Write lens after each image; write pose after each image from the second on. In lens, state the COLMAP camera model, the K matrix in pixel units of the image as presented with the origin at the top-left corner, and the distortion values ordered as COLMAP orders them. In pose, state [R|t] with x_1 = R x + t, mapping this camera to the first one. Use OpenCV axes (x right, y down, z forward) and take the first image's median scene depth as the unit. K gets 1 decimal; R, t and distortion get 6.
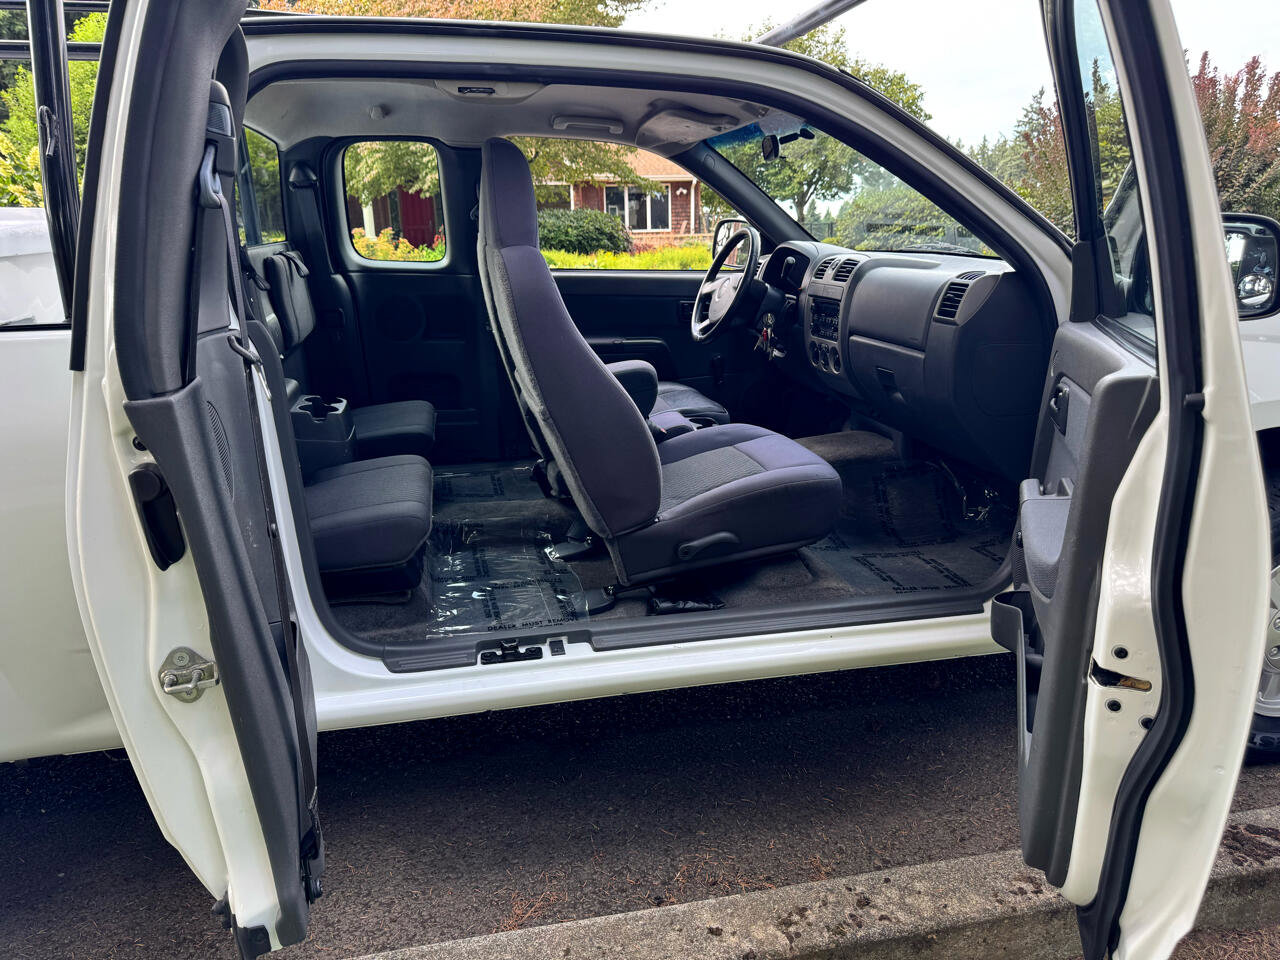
lens RADIAL K [[906.4, 0, 640.0], [0, 906.4, 480.0], [0, 0, 1]] dist [0.042630, -0.003406]
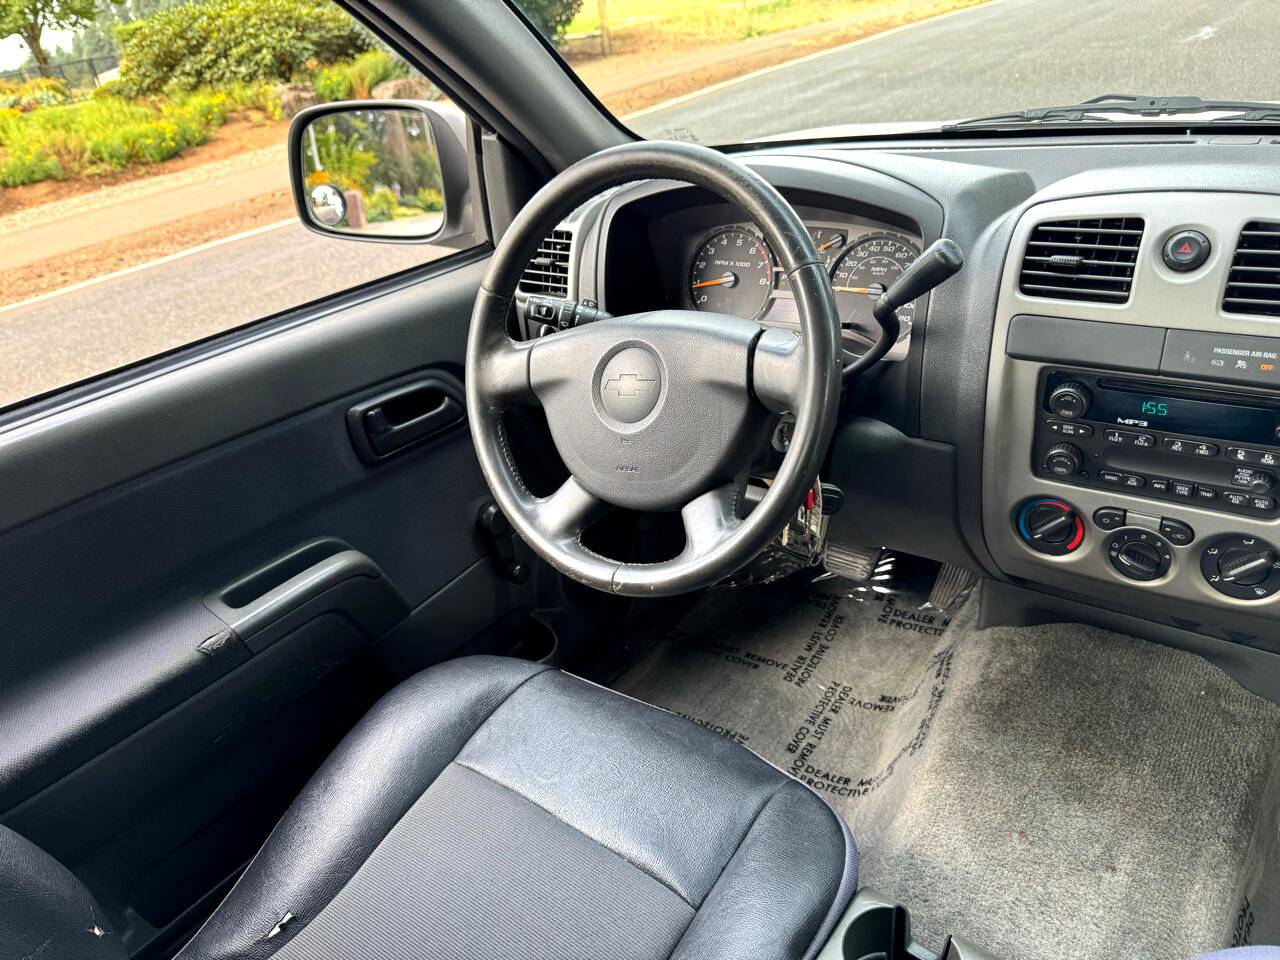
lens RADIAL K [[914.8, 0, 640.0], [0, 914.8, 480.0], [0, 0, 1]] dist [0.055474, -0.079698]
pose [[0.746498, -0.387860, 0.540653, -0.010159], [0.287948, 0.920821, 0.263010, -0.037445], [-0.599856, -0.040657, 0.799075, 0.112827]]
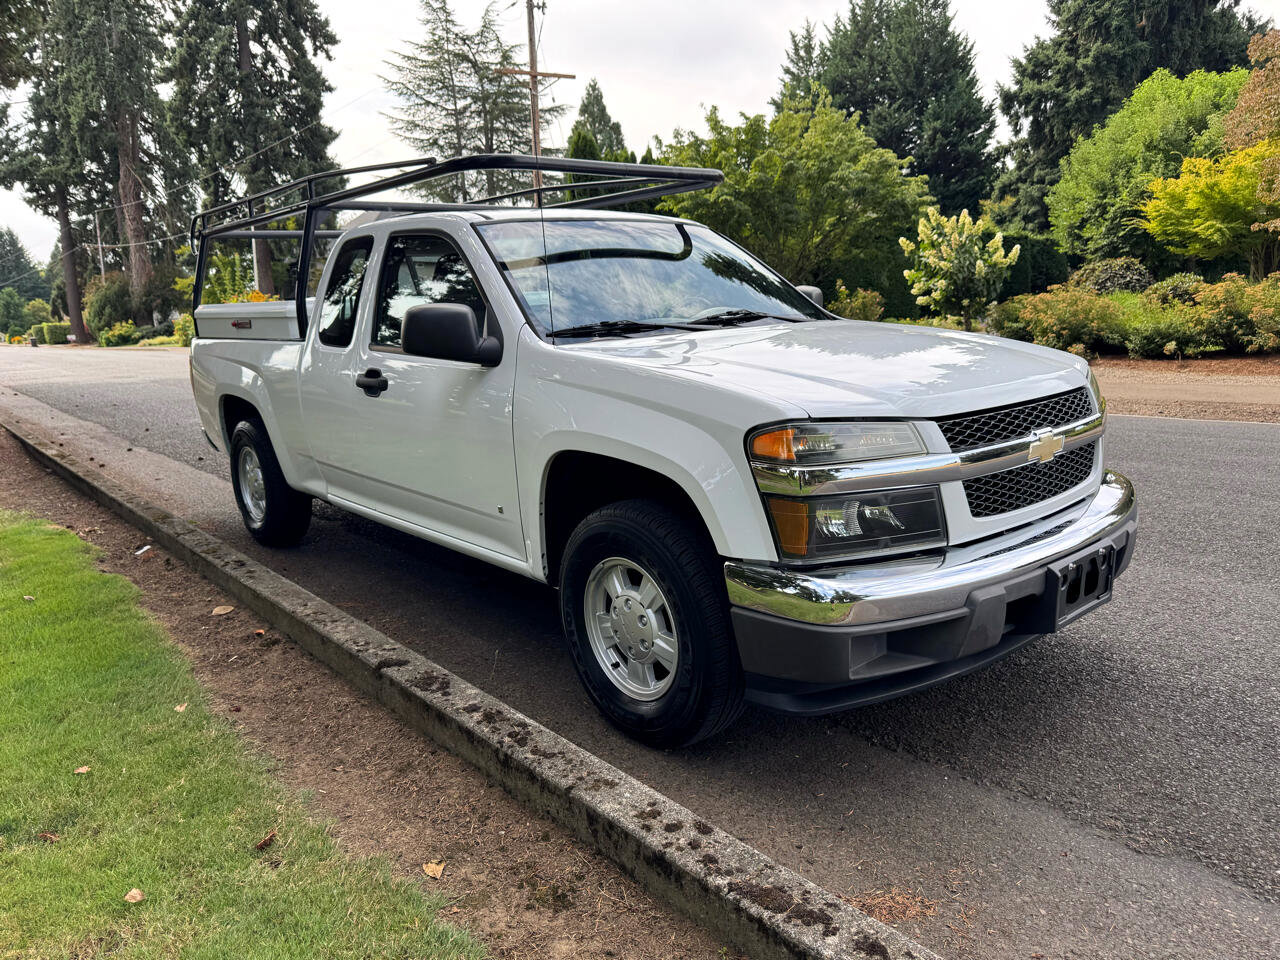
lens RADIAL K [[919.2, 0, 640.0], [0, 919.2, 480.0], [0, 0, 1]] dist [0.041228, -0.054780]
pose [[0.461213, 0.163663, -0.872065, 0.193080], [-0.206255, 0.975694, 0.074028, -0.013145], [0.862984, 0.145725, 0.483759, 0.042852]]
